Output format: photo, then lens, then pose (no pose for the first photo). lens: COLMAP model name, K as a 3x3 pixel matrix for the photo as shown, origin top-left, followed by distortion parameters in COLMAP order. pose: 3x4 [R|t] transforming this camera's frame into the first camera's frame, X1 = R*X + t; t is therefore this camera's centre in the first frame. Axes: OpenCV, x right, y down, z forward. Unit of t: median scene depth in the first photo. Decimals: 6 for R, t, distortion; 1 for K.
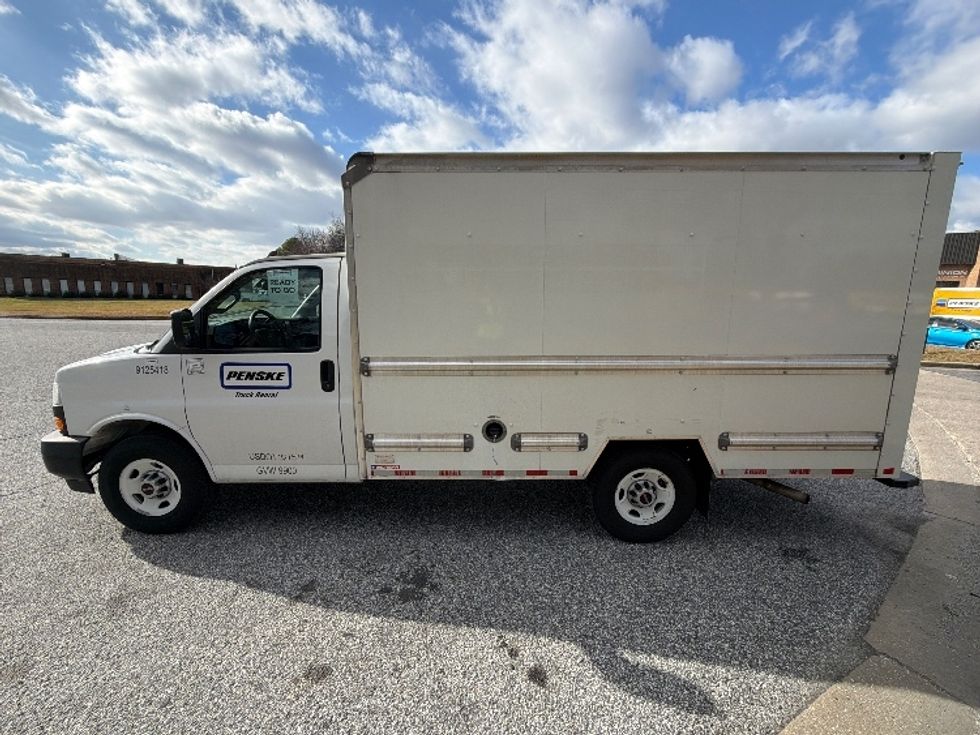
lens RADIAL K [[399.6, 0, 487.6], [0, 399.6, 365.6], [0, 0, 1]] dist [0.001933, -0.000949]
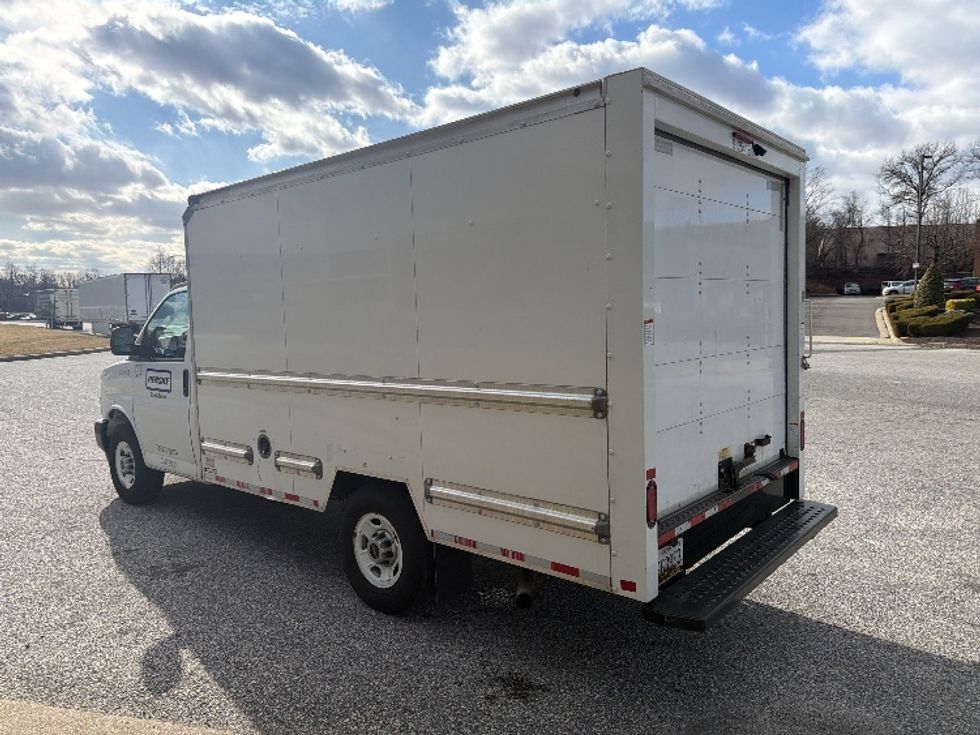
lens RADIAL K [[697.0, 0, 485.3], [0, 697.0, 369.5], [0, 0, 1]] dist [0.054973, -0.062855]
pose [[0.749184, 0.031150, -0.661629, 1.527914], [-0.079322, 0.995924, -0.042930, 0.007371], [0.657595, 0.084644, 0.748601, 0.052437]]
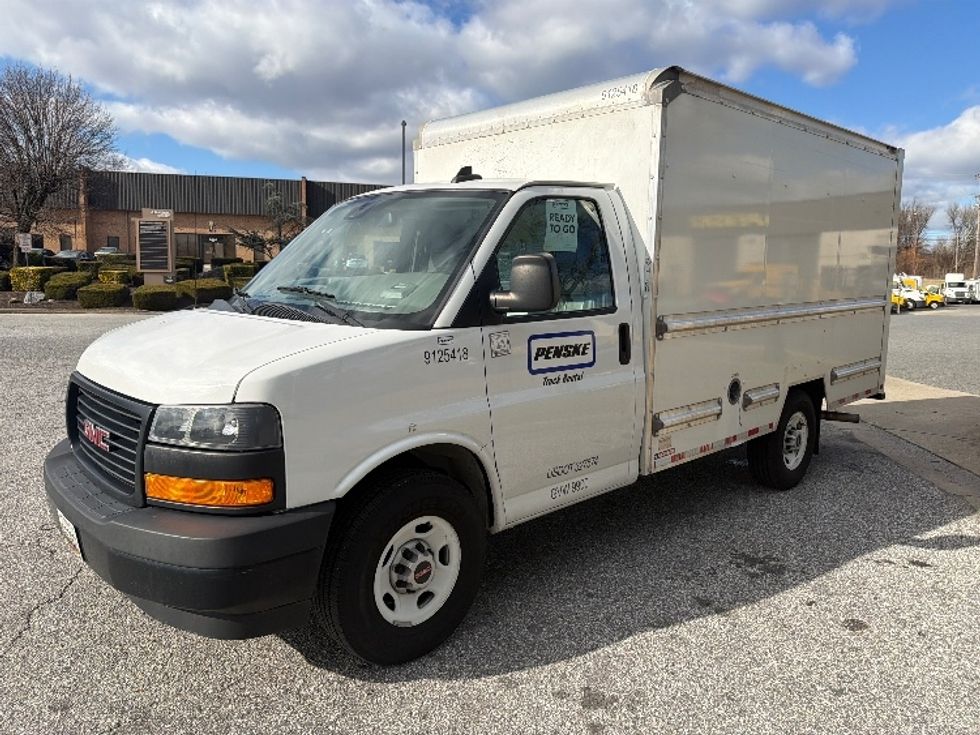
lens RADIAL K [[697.0, 0, 468.7], [0, 697.0, 361.2], [0, 0, 1]] dist [0.054973, -0.062855]
pose [[0.734455, -0.090066, 0.672655, -1.464640], [0.117791, 0.993029, 0.004350, 0.017996], [-0.668358, 0.076038, 0.739944, 0.214657]]
